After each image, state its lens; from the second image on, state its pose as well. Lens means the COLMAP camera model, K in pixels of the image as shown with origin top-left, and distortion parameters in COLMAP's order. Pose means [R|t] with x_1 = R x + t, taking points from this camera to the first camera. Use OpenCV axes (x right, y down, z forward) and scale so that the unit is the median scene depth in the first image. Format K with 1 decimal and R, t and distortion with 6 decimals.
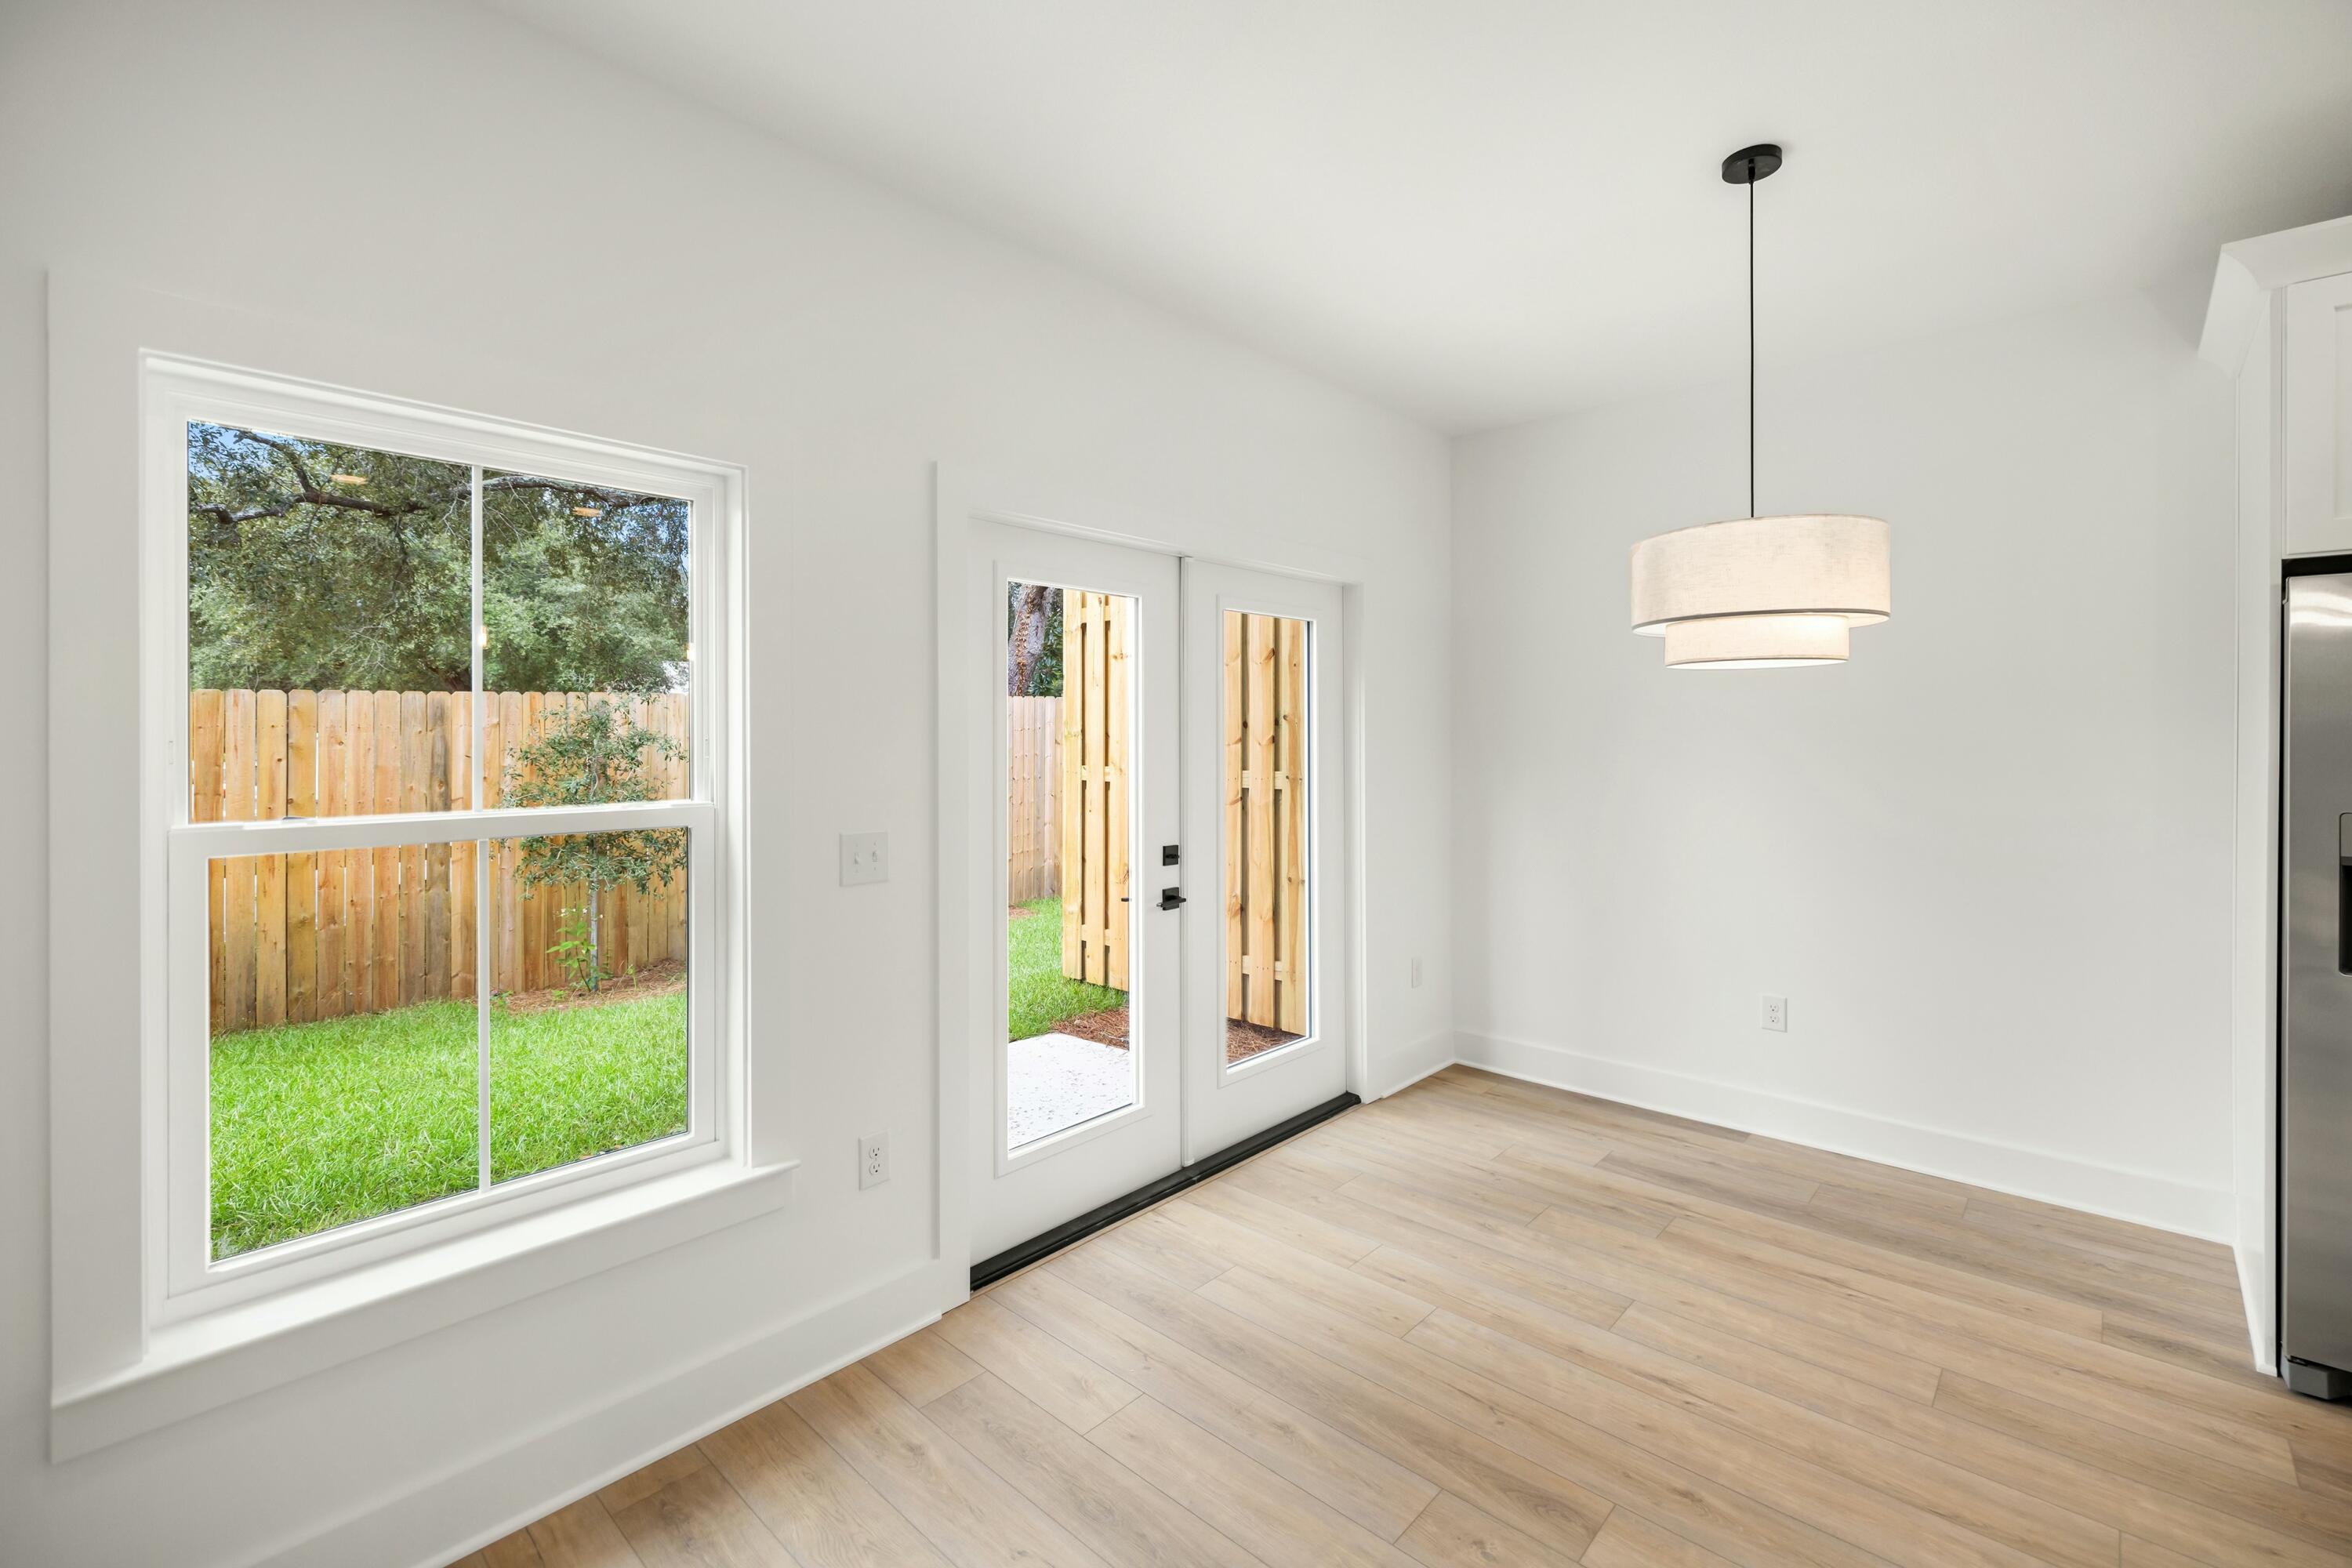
lens RADIAL K [[1010.0, 0, 1171.8], [0, 1010.0, 743.4], [0, 0, 1]] dist [0.000975, 0.000078]
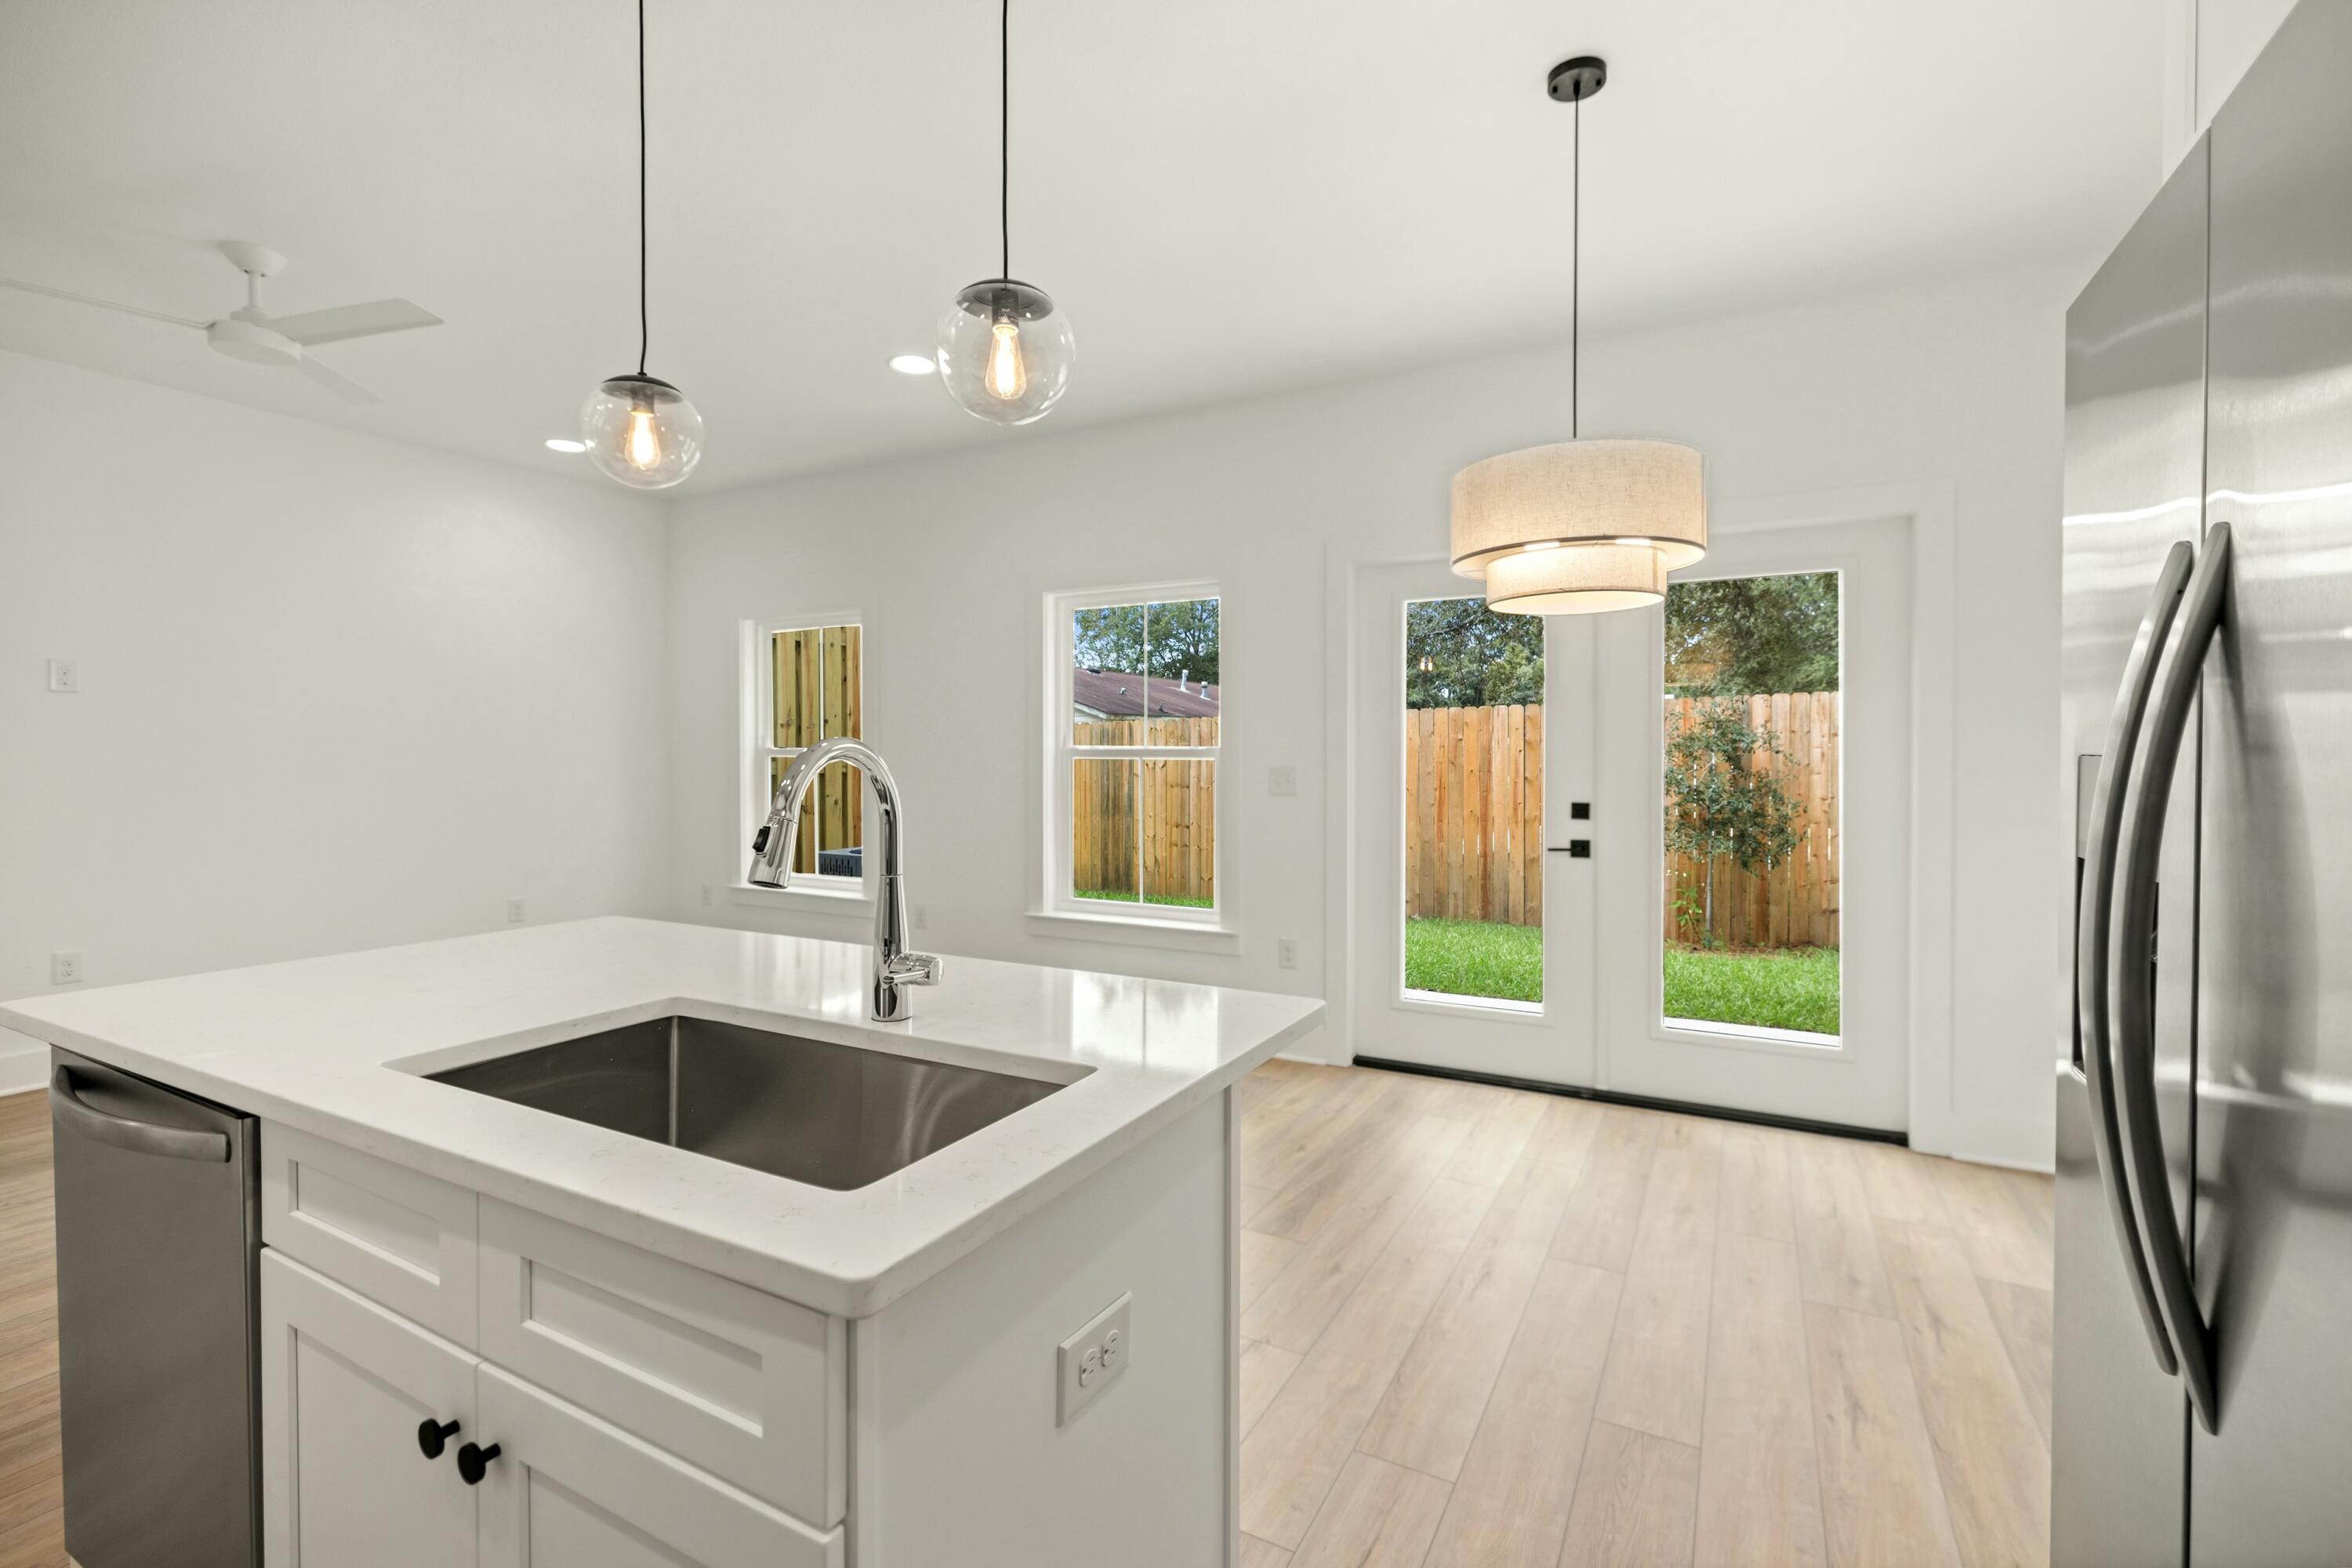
lens RADIAL K [[1039.6, 0, 1217.3], [0, 1039.6, 766.7], [0, 0, 1]] dist [-0.012350, -0.000027]
pose [[0.265902, 0.012005, -0.963925, 1.104823], [-0.003945, 0.999928, 0.011365, 0.053021], [0.963992, 0.000781, 0.265930, 0.314949]]
